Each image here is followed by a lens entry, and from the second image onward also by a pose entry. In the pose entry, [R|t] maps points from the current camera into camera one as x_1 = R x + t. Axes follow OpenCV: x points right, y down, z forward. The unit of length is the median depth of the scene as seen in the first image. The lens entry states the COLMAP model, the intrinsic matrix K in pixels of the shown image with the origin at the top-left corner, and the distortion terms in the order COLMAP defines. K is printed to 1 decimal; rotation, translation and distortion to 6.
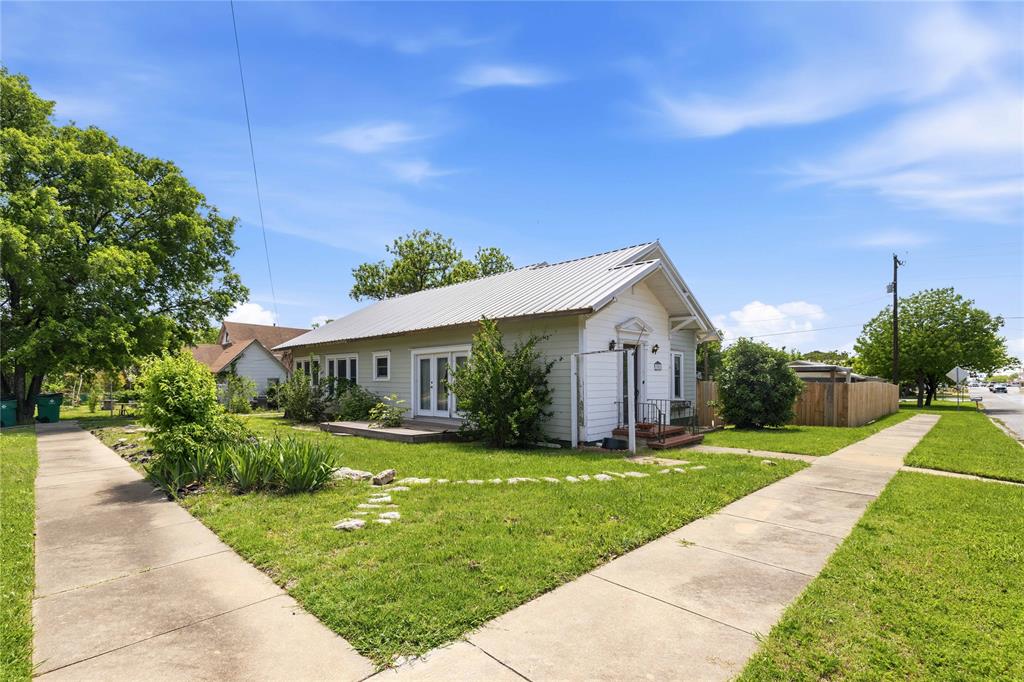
lens RADIAL K [[451.3, 0, 498.0], [0, 451.3, 391.1], [0, 0, 1]] dist [0.001041, 0.000232]
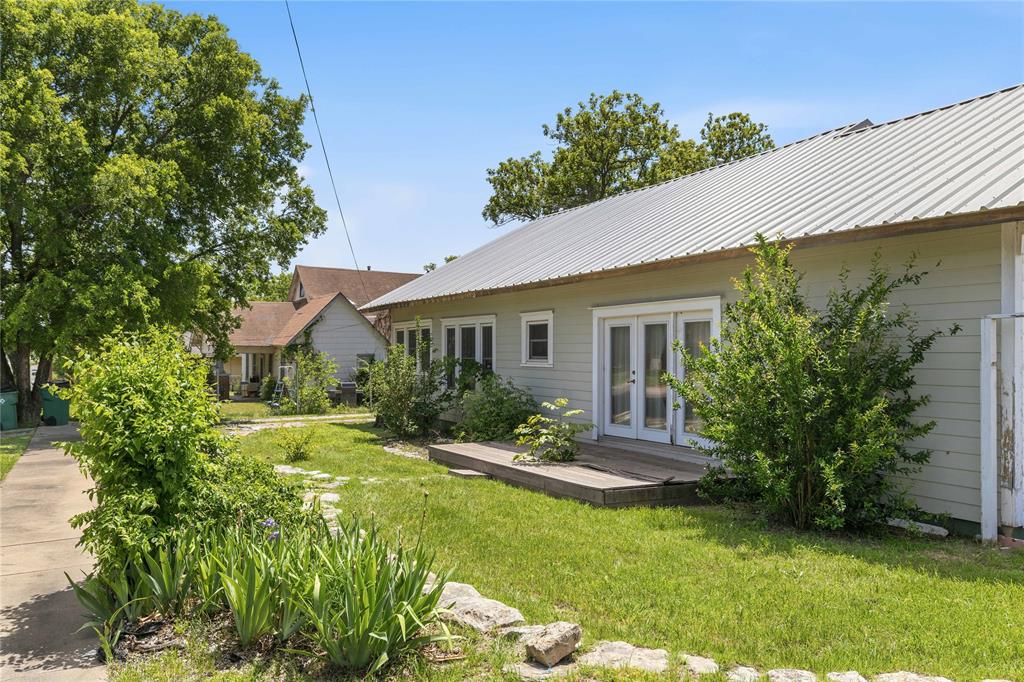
lens RADIAL K [[770.8, 0, 512.0], [0, 770.8, 341.0], [0, 0, 1]] dist [0.001586, -0.003412]
pose [[0.960792, -0.007452, -0.277169, -0.029121], [-0.003344, 0.999255, -0.038459, -0.015662], [0.277249, 0.037878, 0.960051, 0.099511]]
